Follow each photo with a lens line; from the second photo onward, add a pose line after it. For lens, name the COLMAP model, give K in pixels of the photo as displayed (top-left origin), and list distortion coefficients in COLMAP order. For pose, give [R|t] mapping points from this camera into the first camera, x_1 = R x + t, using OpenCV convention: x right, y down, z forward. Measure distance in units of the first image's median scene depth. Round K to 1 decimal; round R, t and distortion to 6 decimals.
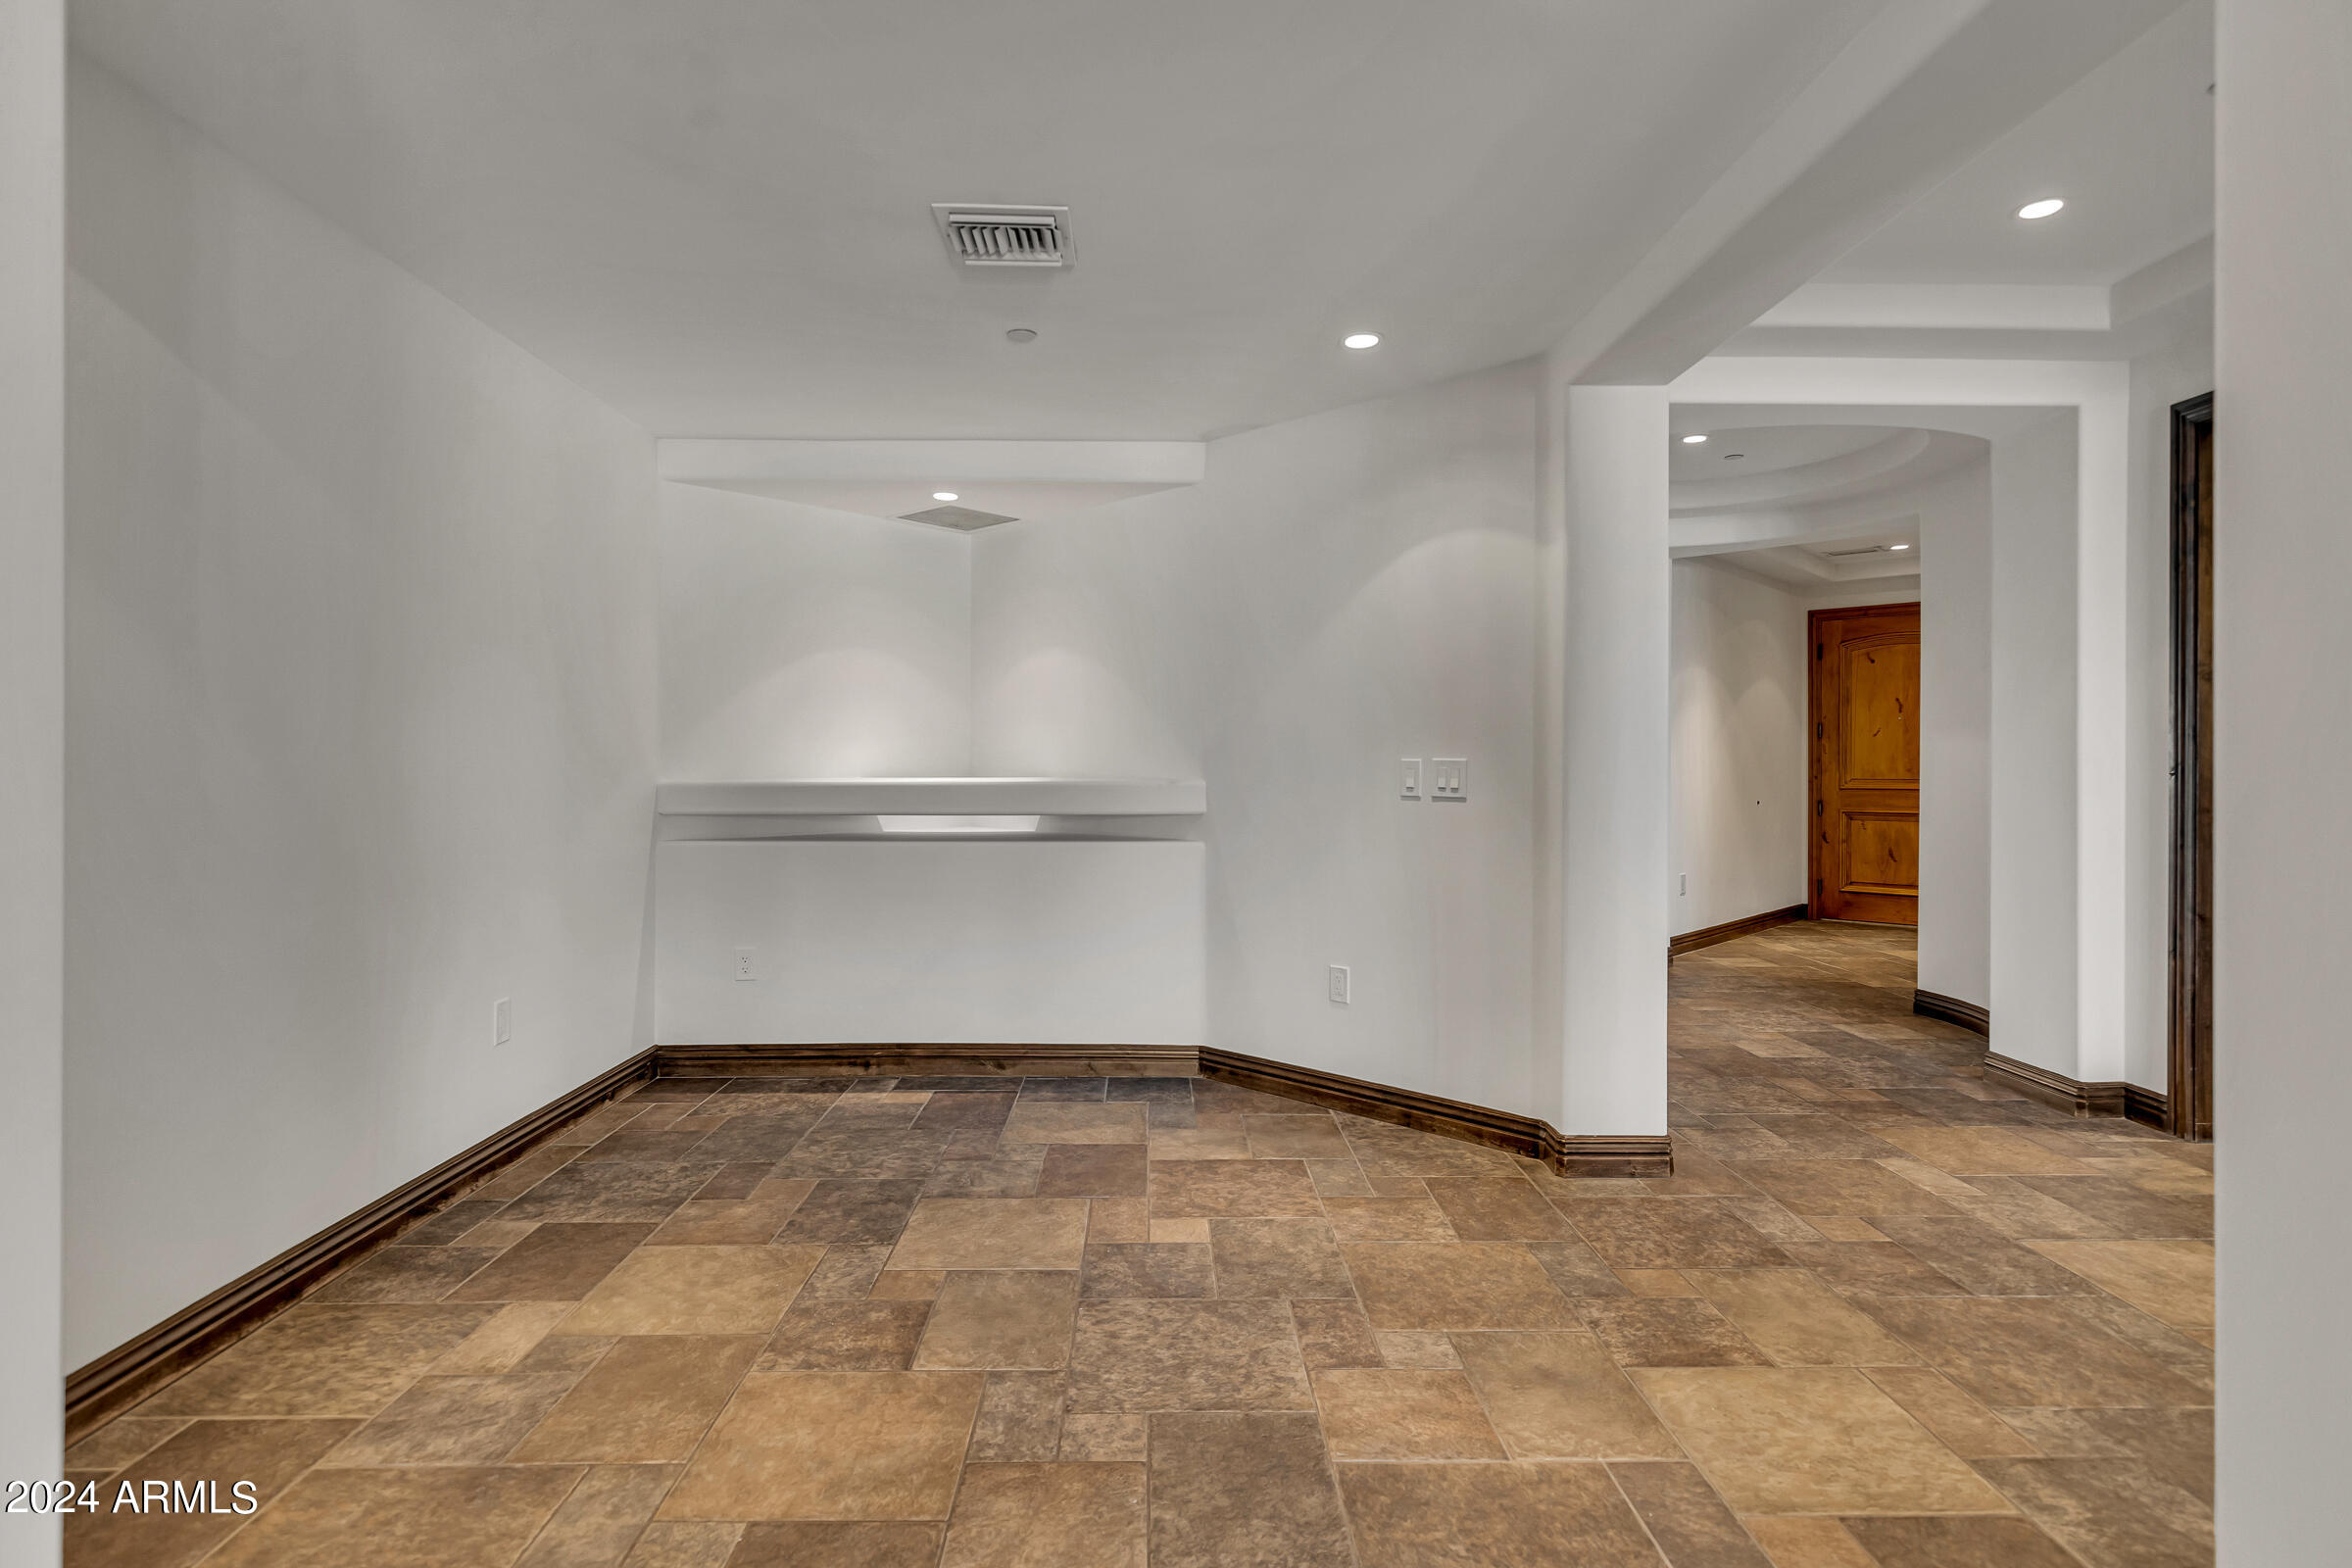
lens RADIAL K [[1064.5, 0, 1164.5], [0, 1064.5, 765.9], [0, 0, 1]] dist [0.000802, -0.000706]
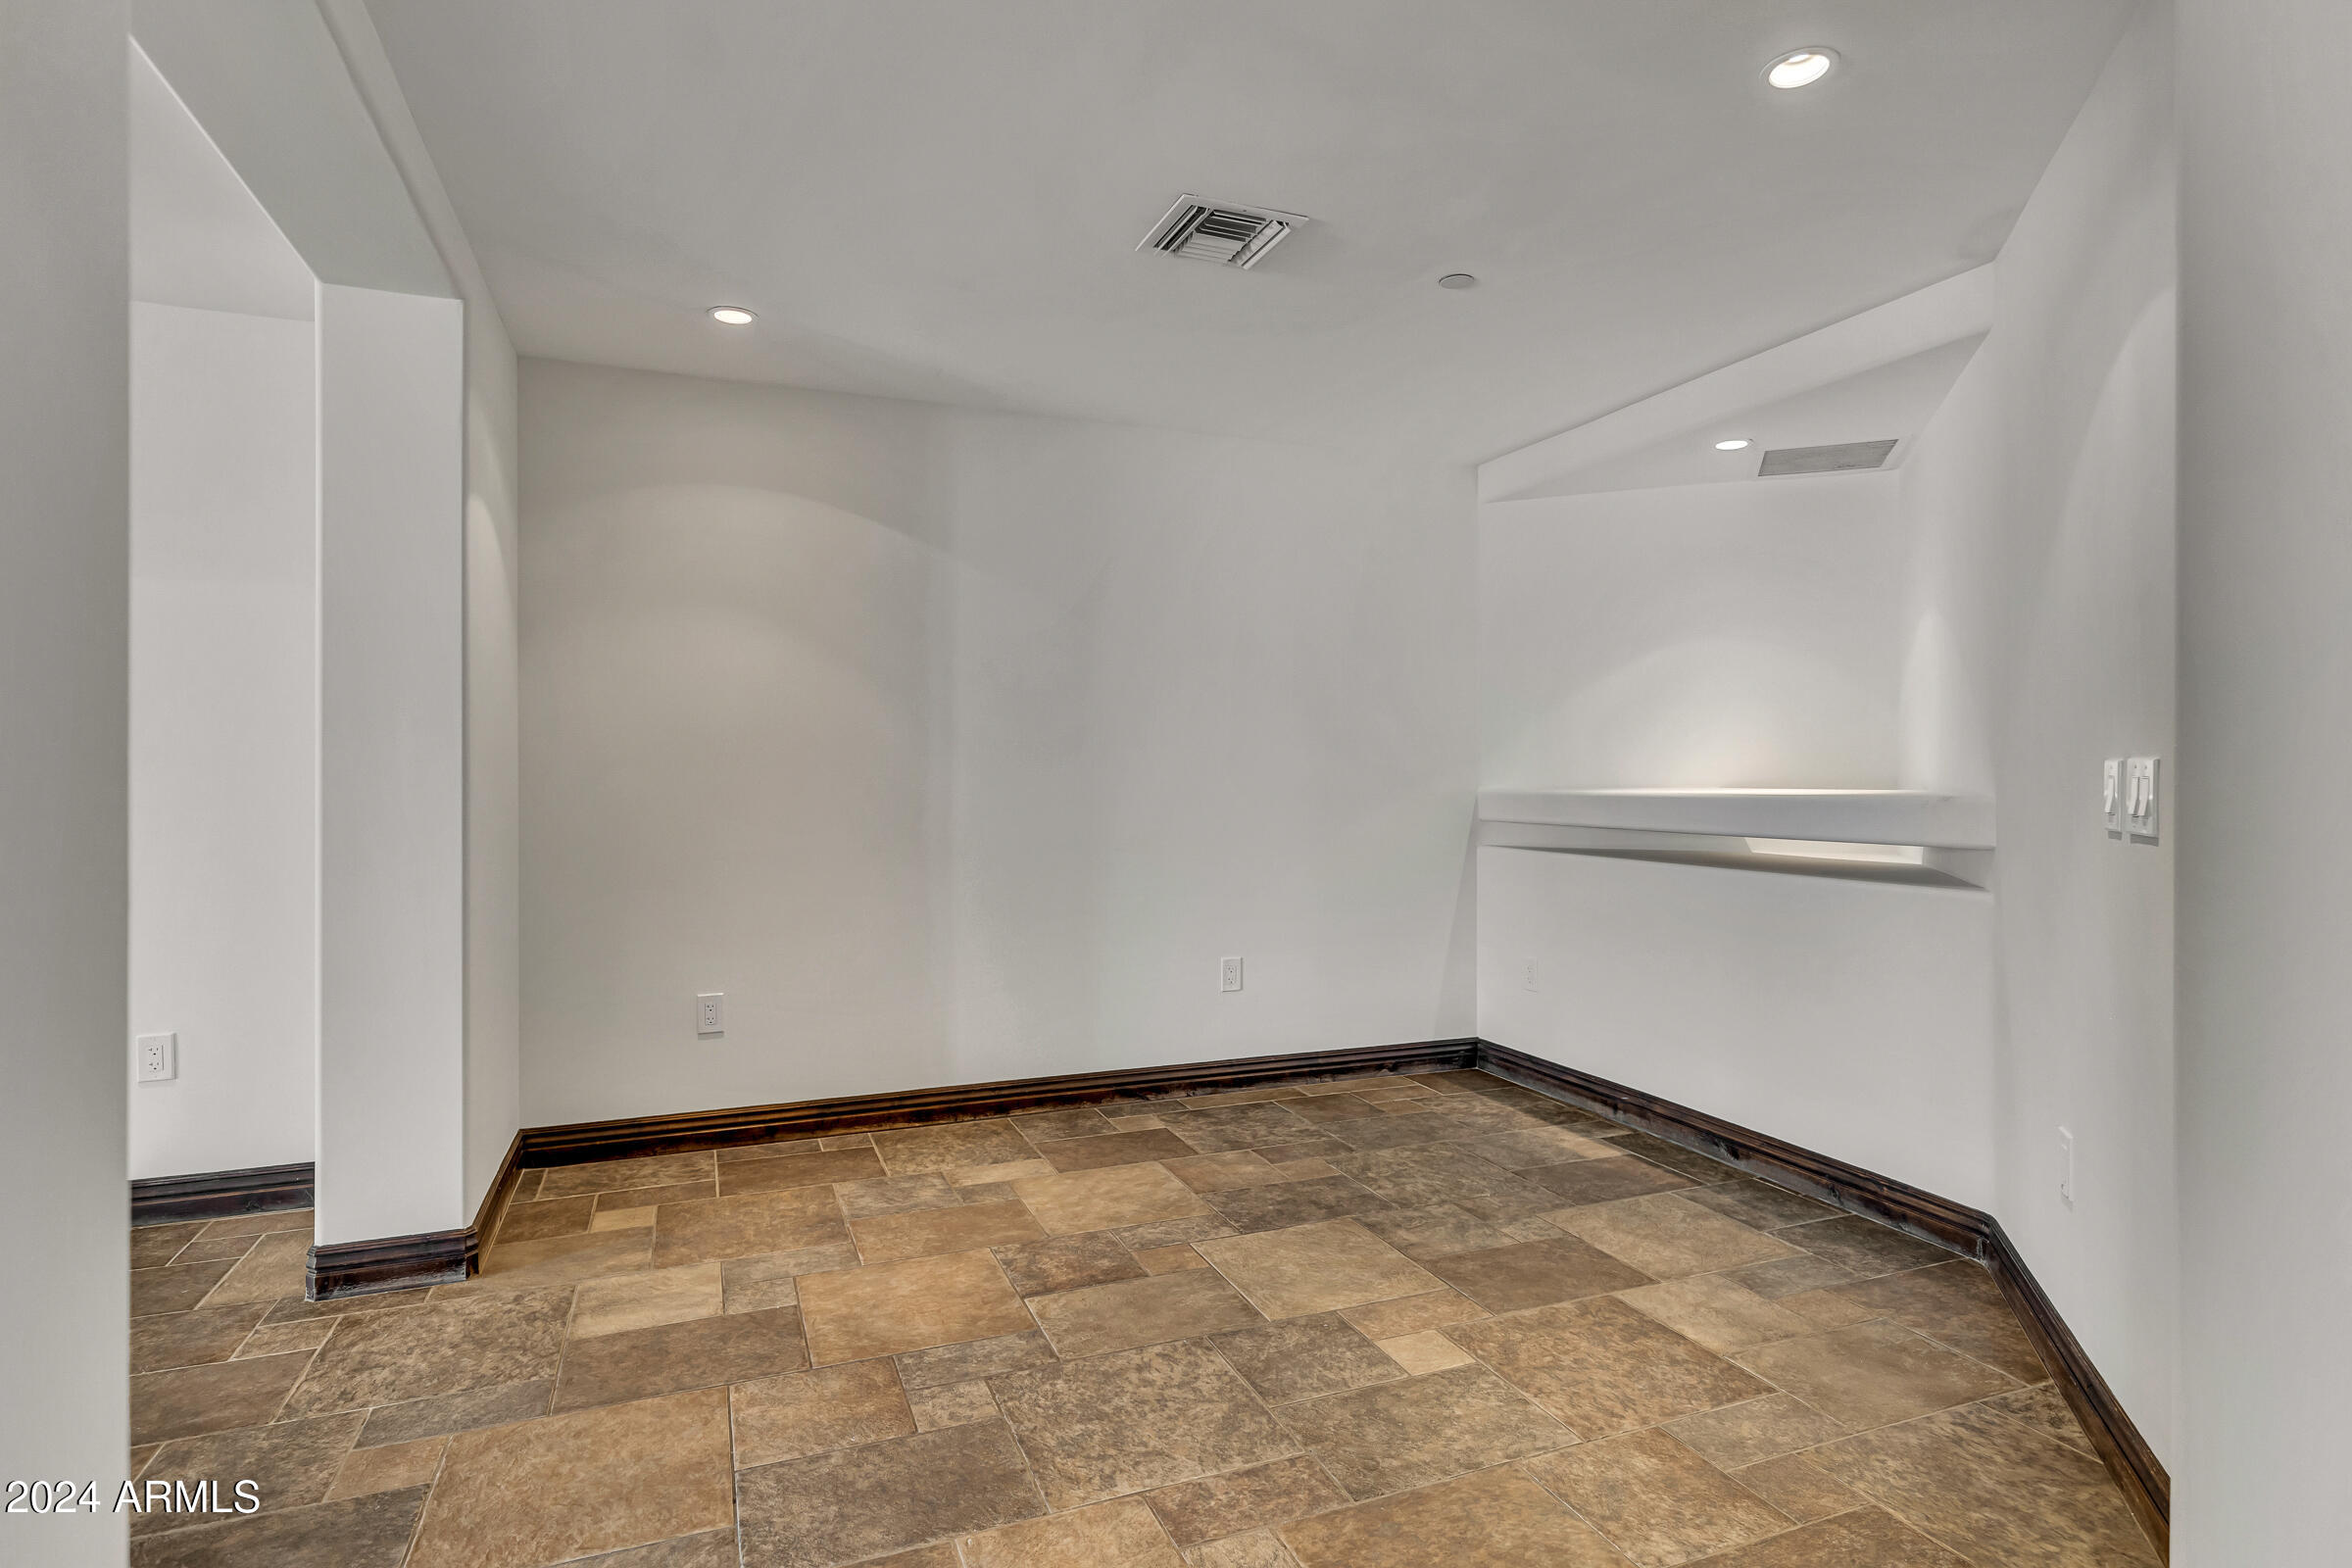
lens RADIAL K [[1064.5, 0, 1164.5], [0, 1064.5, 765.9], [0, 0, 1]] dist [0.000802, -0.000706]
pose [[0.460338, -0.005165, -0.887729, 0.570379], [-0.003278, 0.999966, -0.007518, -0.002195], [0.887738, 0.006371, 0.460306, 0.397394]]
